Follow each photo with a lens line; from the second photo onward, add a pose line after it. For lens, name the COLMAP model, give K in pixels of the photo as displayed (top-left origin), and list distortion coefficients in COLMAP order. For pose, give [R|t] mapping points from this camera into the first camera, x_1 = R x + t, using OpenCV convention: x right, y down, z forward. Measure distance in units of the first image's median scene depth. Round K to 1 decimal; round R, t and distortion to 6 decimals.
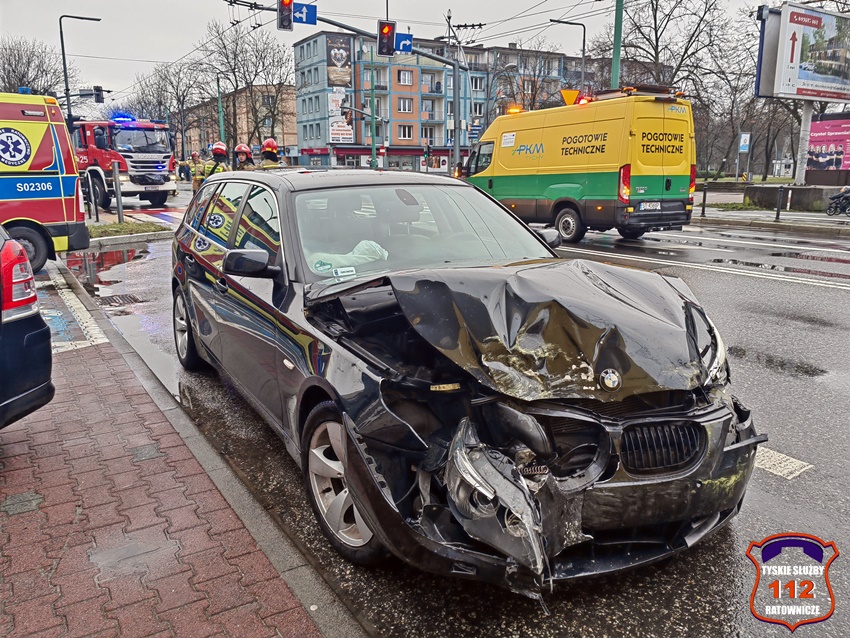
lens RADIAL K [[669.3, 0, 430.1], [0, 669.3, 316.6], [0, 0, 1]] dist [0.036731, -0.044892]
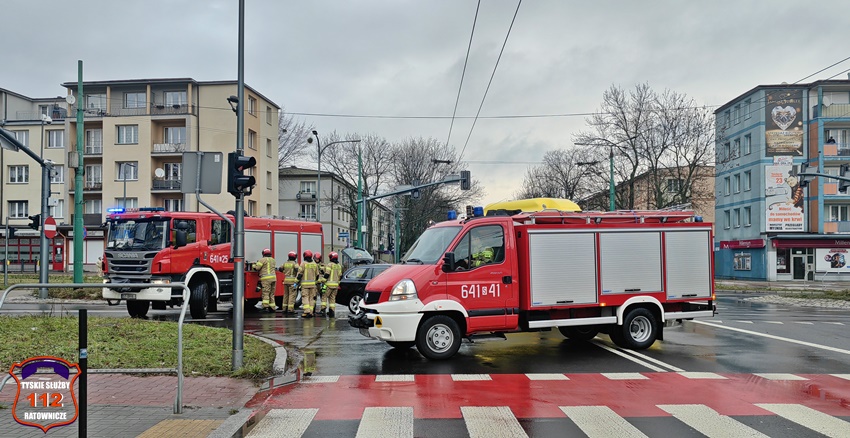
lens RADIAL K [[713.0, 0, 397.4], [0, 713.0, 255.6], [0, 0, 1]] dist [0.014787, -0.003385]
pose [[0.829077, -0.004557, -0.559116, -0.050651], [-0.123814, 0.973645, -0.191532, -0.042986], [0.545253, 0.228021, 0.806663, 0.189494]]
